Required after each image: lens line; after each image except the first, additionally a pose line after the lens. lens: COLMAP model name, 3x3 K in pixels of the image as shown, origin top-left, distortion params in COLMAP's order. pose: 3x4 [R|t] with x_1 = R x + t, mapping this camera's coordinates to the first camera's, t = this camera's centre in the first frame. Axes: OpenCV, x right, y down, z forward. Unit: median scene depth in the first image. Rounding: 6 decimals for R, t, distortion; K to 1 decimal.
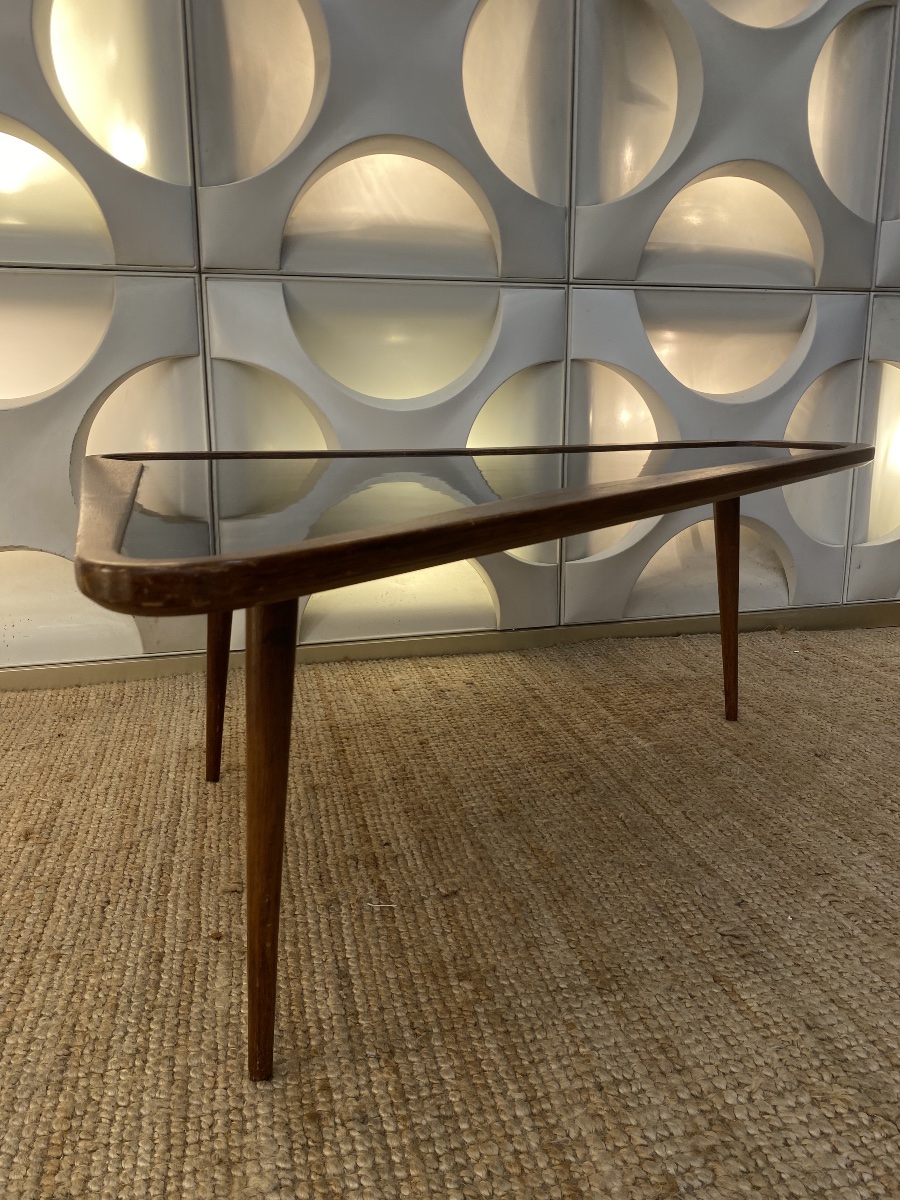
lens RADIAL K [[911.9, 0, 456.3], [0, 911.9, 583.1], [0, 0, 1]] dist [0.004395, -0.010505]
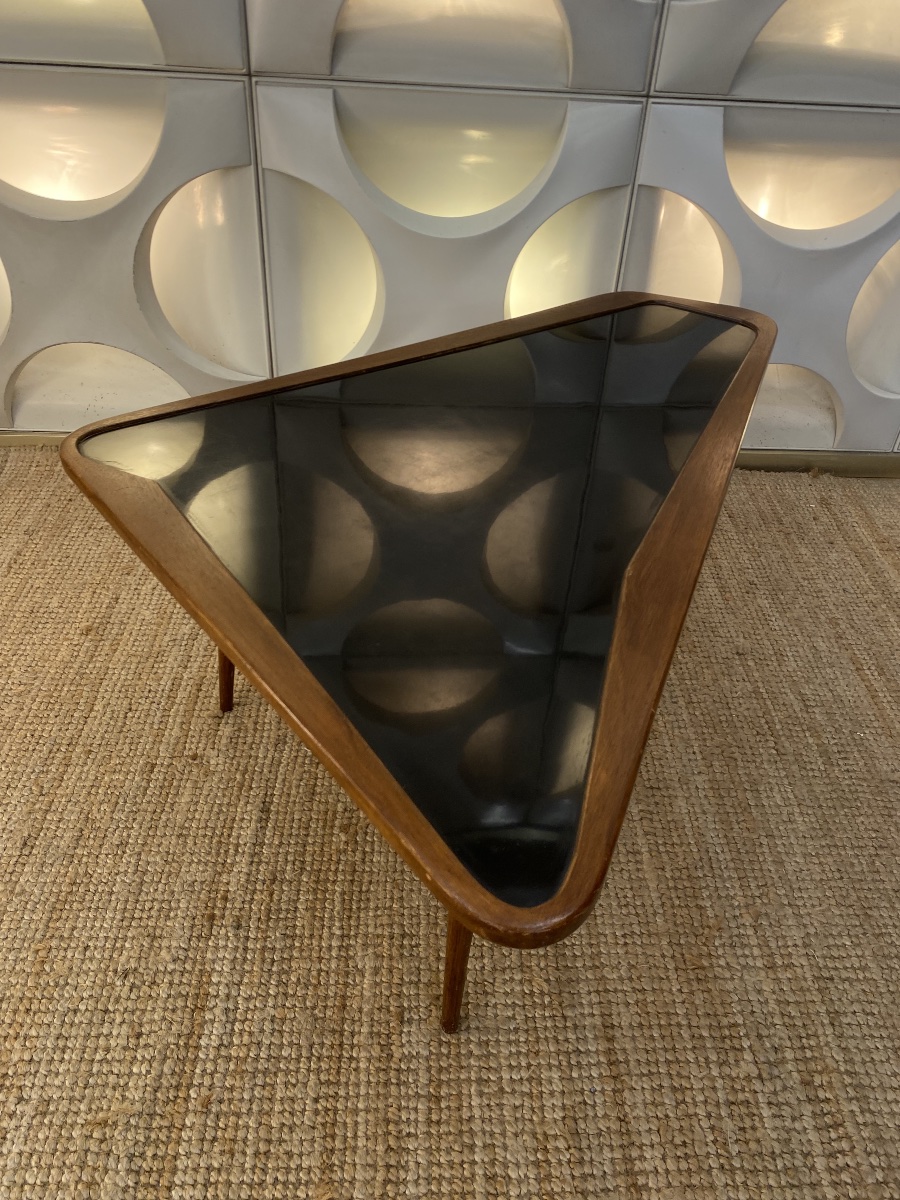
lens RADIAL K [[911.9, 0, 458.8], [0, 911.9, 595.0], [0, 0, 1]] dist [0.004395, -0.010505]
pose [[0.974501, 0.177115, -0.137761, 0.193239], [-0.101436, 0.895374, 0.433609, -0.329254], [0.200146, -0.408578, 0.890509, -0.057717]]
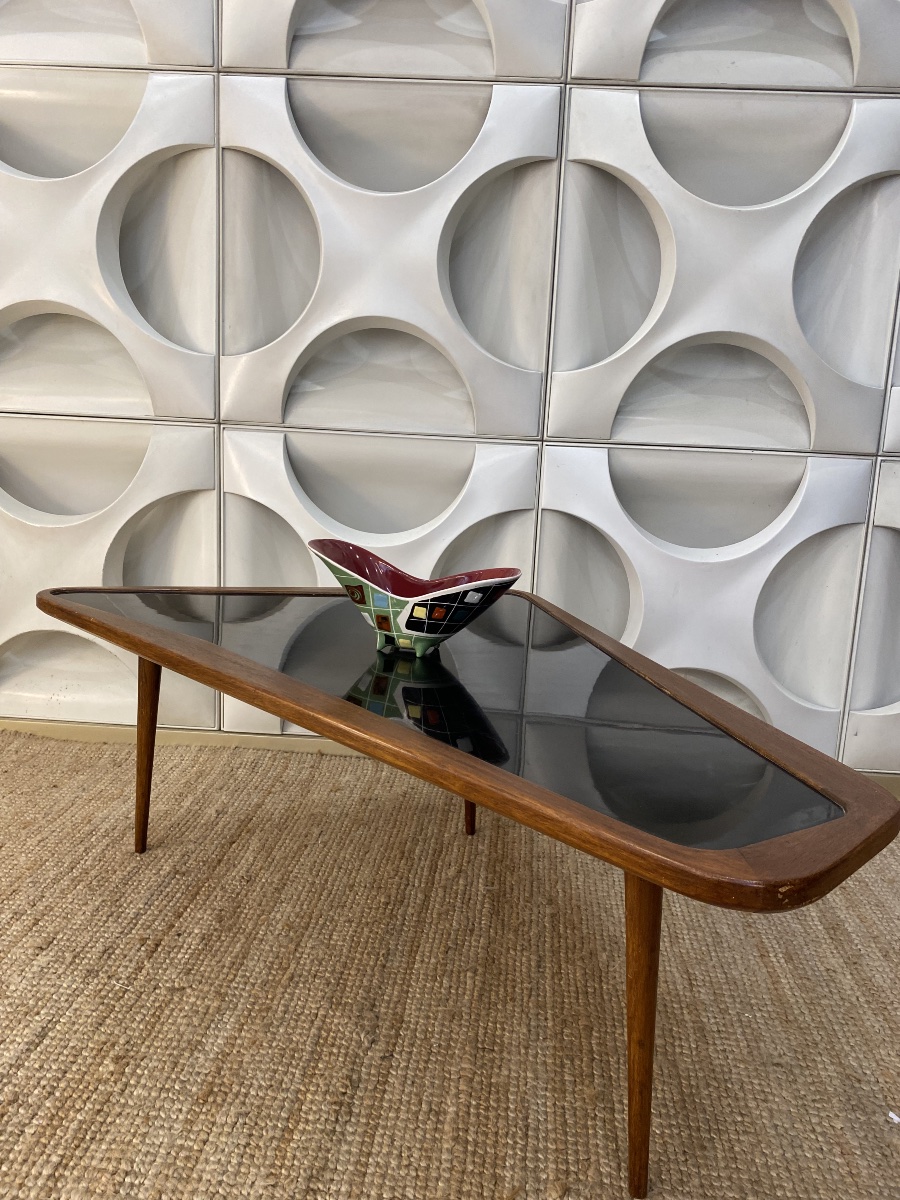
lens RADIAL K [[911.9, 0, 460.3], [0, 911.9, 590.5], [0, 0, 1]] dist [0.004395, -0.010505]
pose [[0.948213, 0.105229, -0.299697, 0.473745], [-0.115097, 0.993235, -0.015412, -0.156639], [0.296048, 0.049108, 0.953910, -0.067133]]
